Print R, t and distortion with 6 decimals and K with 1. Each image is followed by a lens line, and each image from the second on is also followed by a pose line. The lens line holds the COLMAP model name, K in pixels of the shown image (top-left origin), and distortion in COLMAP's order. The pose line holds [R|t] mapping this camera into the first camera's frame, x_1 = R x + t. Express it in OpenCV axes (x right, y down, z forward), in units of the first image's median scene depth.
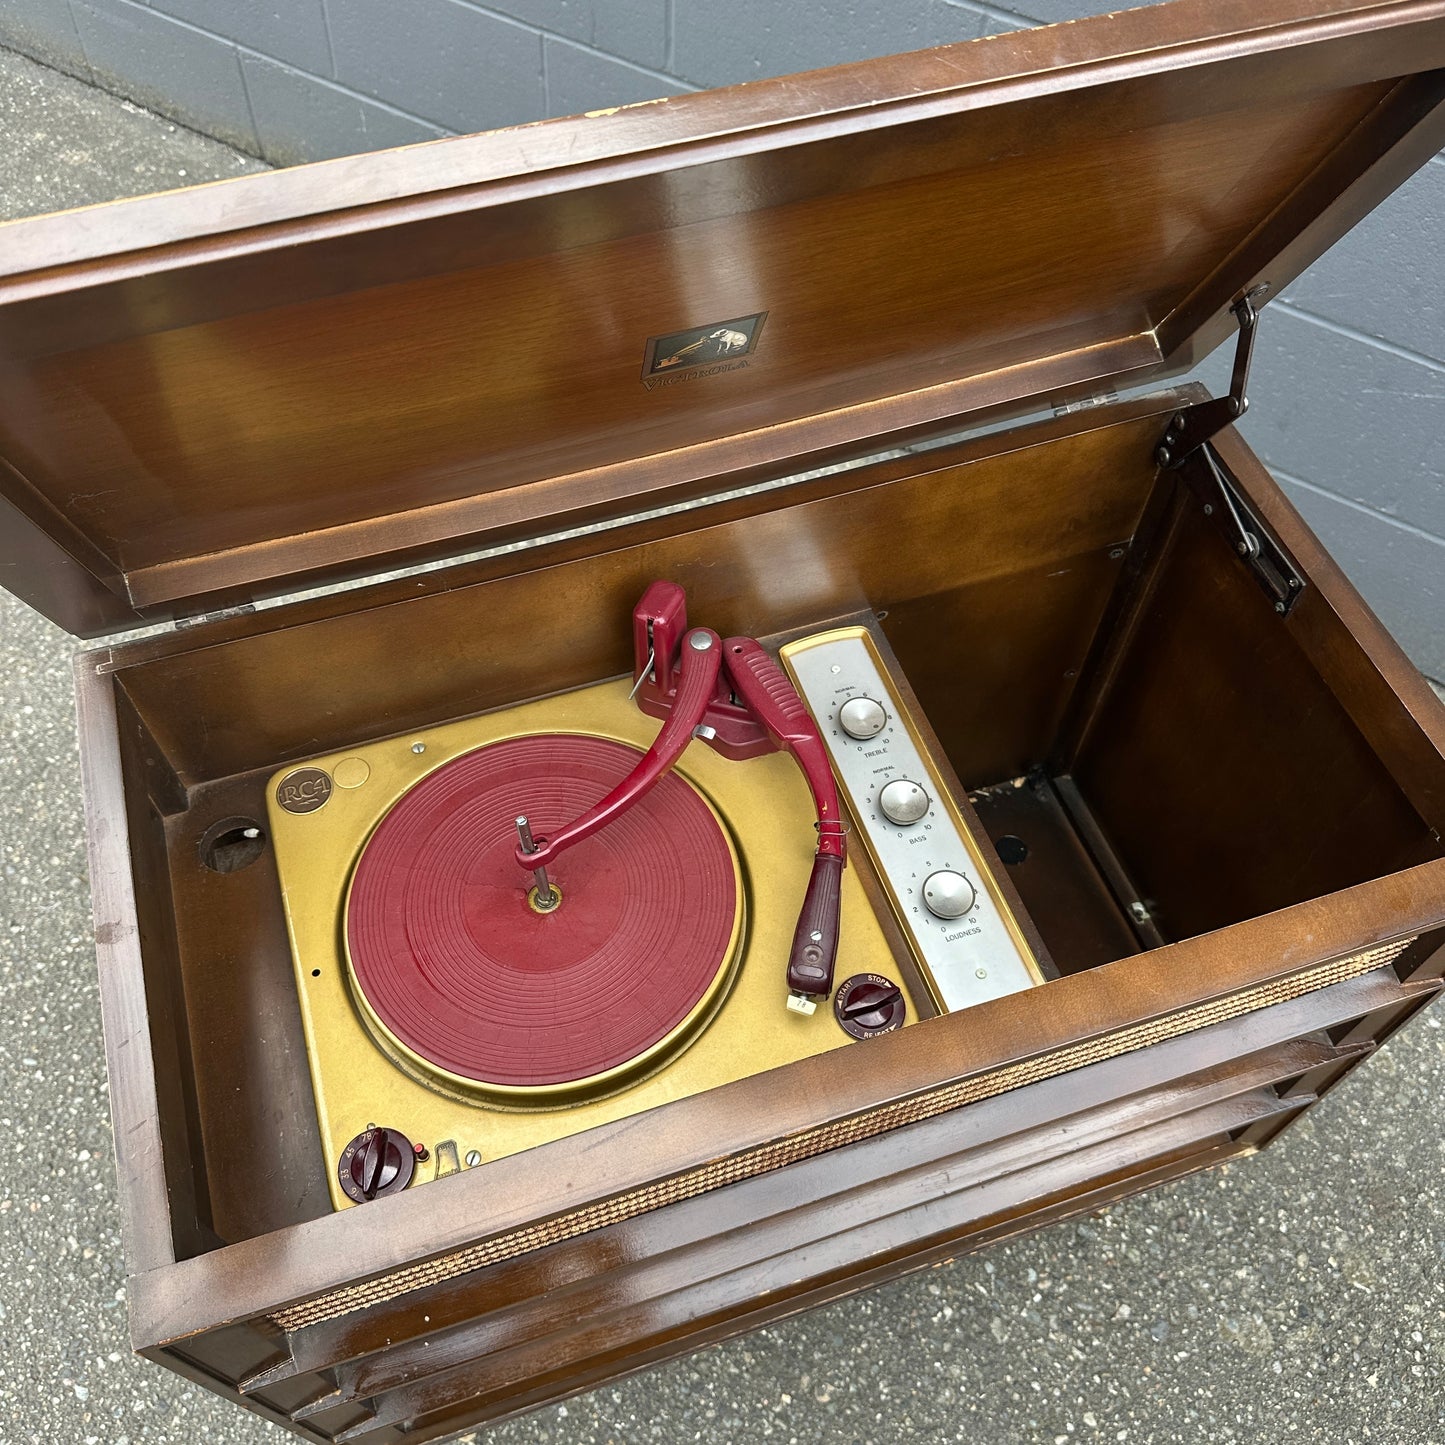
lens RADIAL K [[1381.9, 0, 712.7], [0, 1381.9, 735.6], [0, 0, 1]] dist [-0.009706, 0.000000]
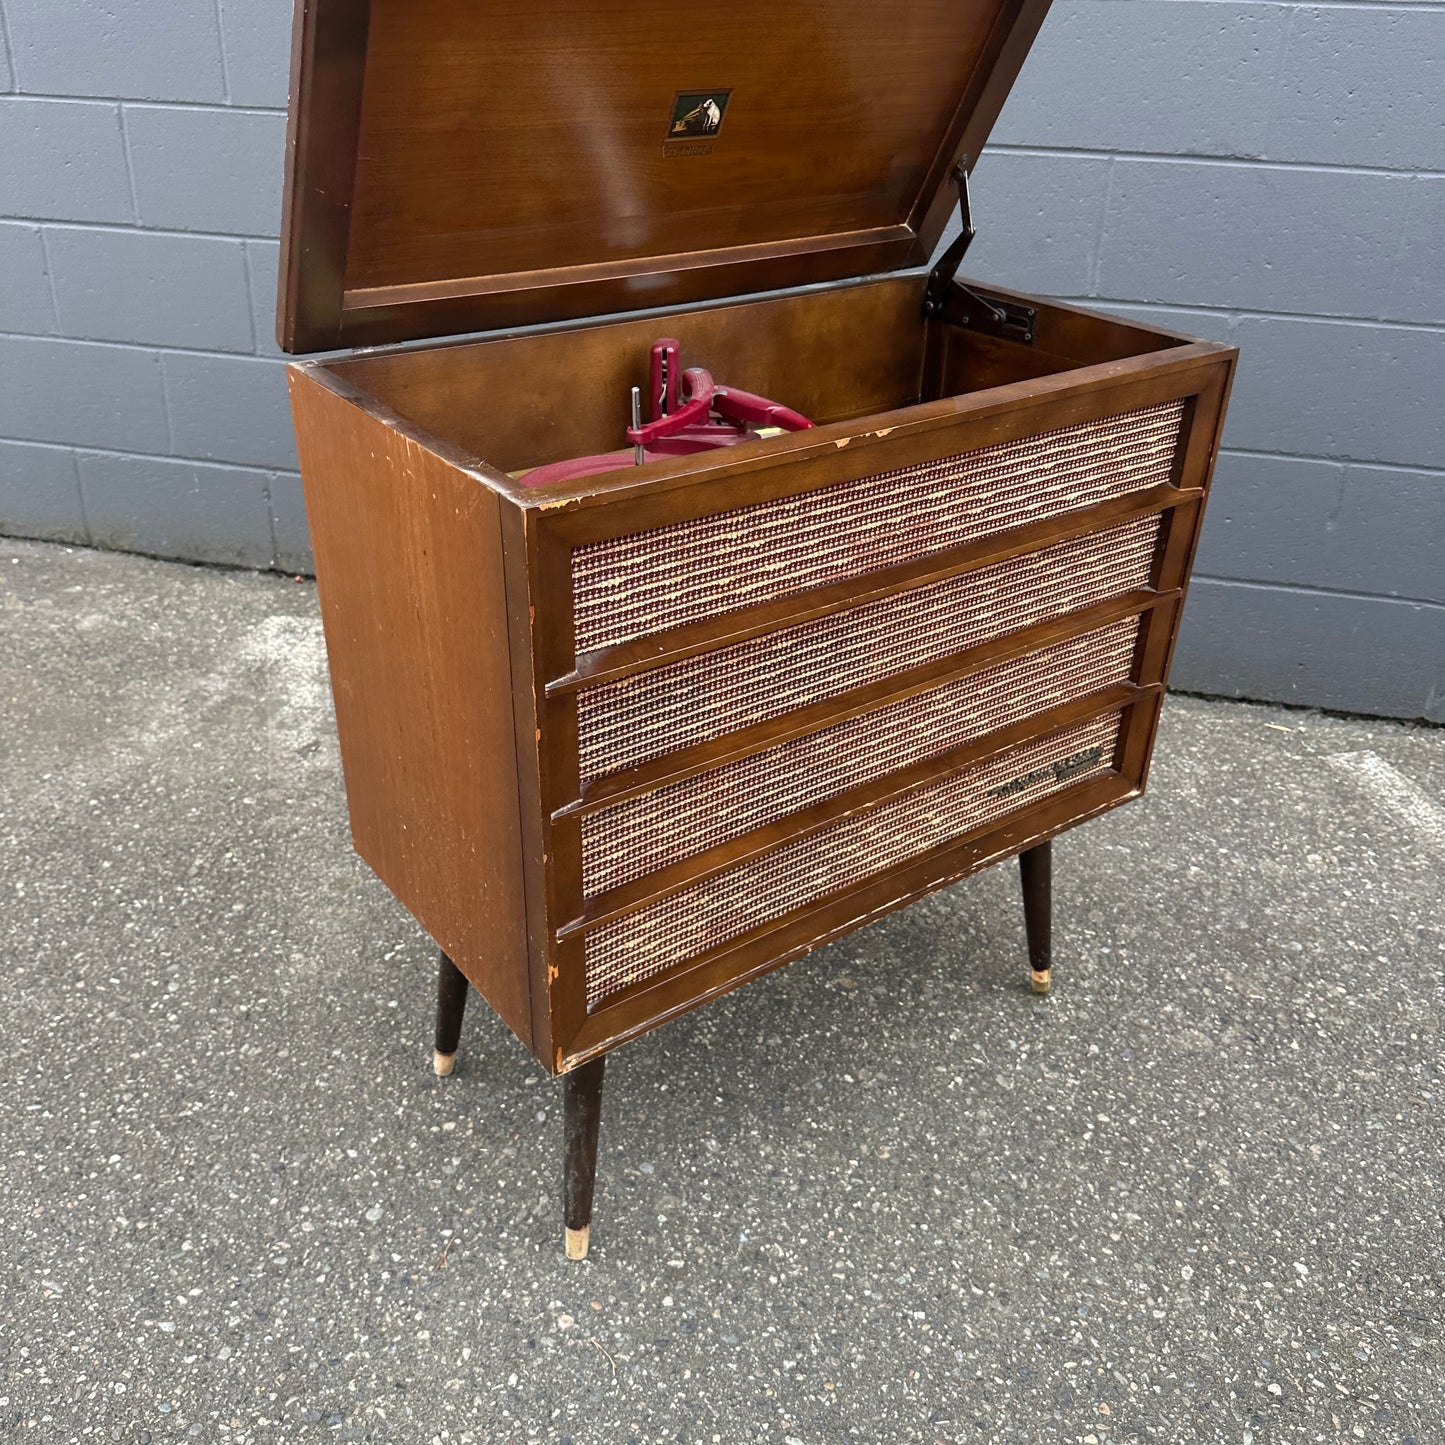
lens RADIAL K [[1381.9, 0, 718.8], [0, 1381.9, 730.6], [0, 0, 1]] dist [-0.009706, 0.000000]
pose [[0.949585, -0.135292, 0.282815, -0.310682], [0.247399, 0.877463, -0.410916, 0.601542], [-0.192566, 0.460168, 0.866697, -0.085512]]
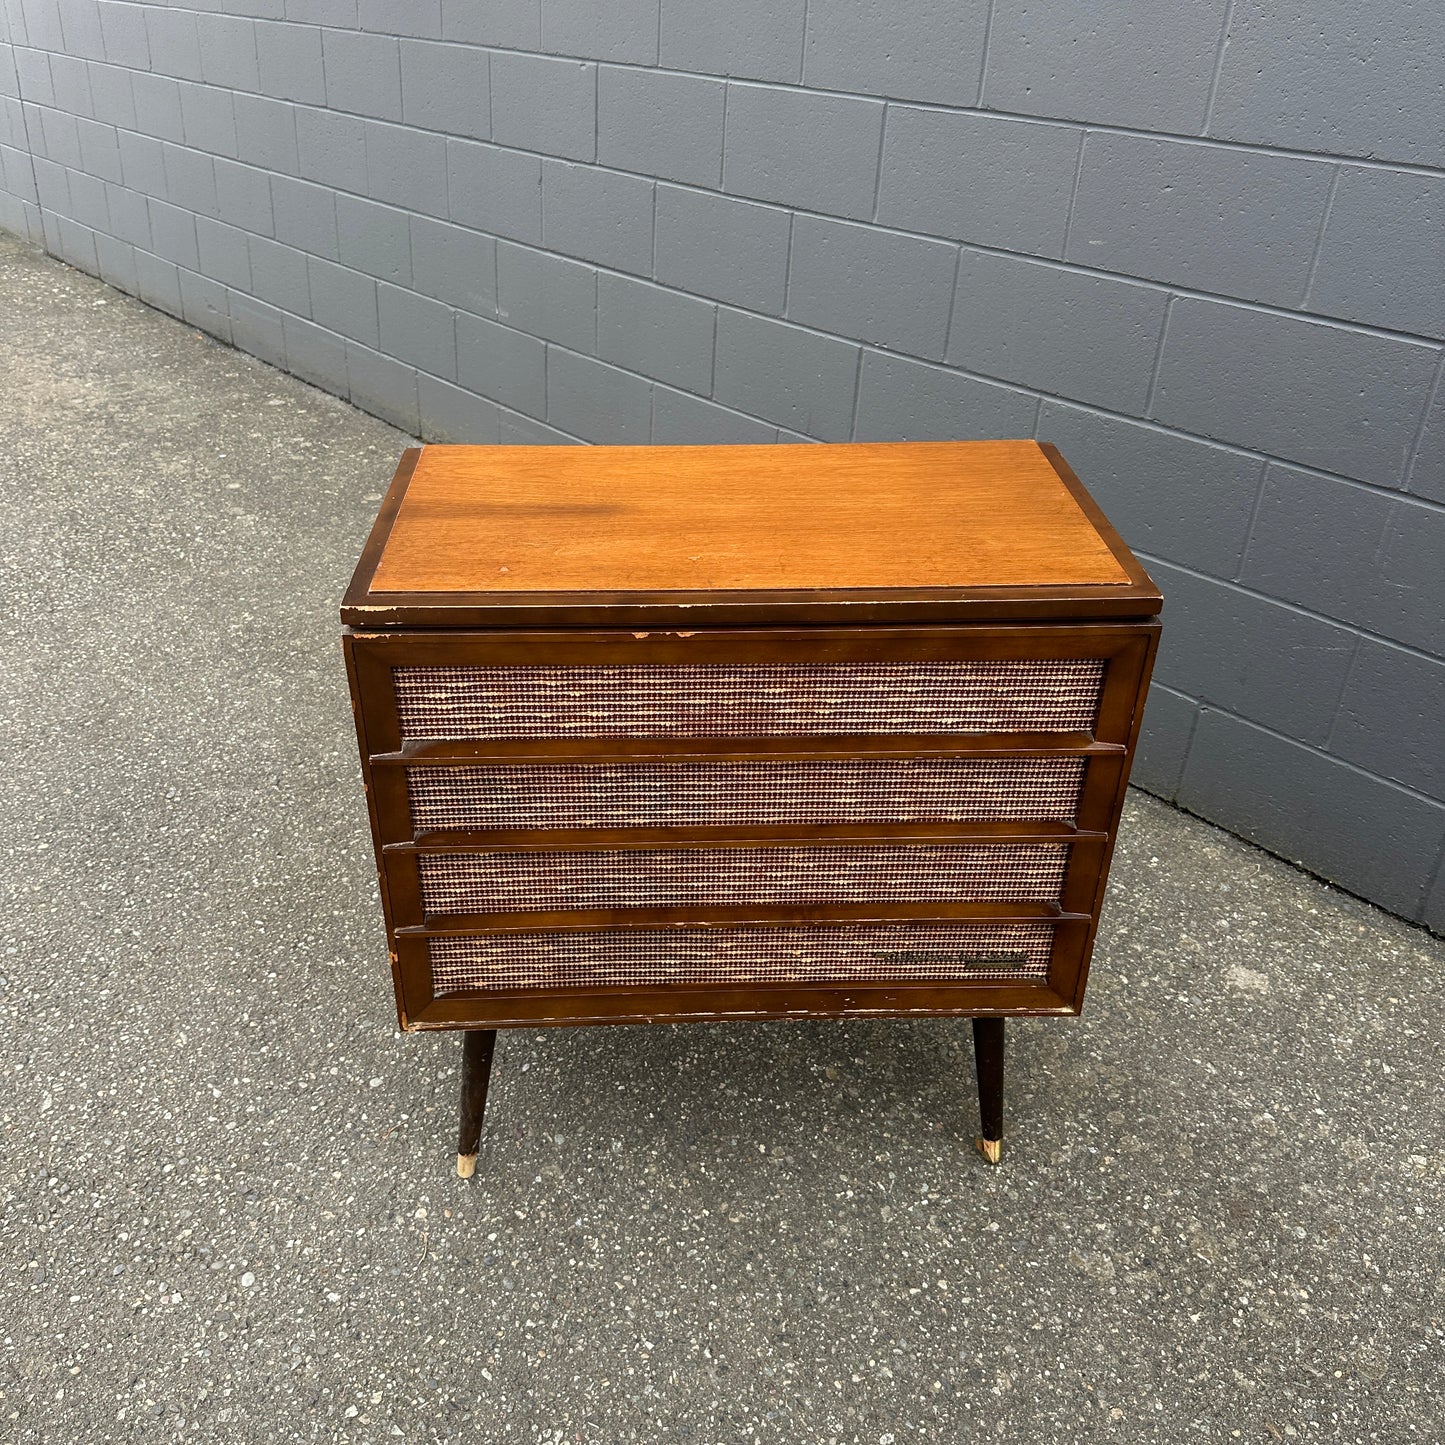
lens RADIAL K [[1381.9, 0, 693.4], [0, 1381.9, 723.2], [0, 0, 1]] dist [-0.009706, 0.000000]
pose [[0.959917, 0.146644, -0.238860, 0.278183], [-0.234737, 0.886296, -0.399222, 0.589366], [0.153157, 0.439289, 0.885194, -0.318759]]
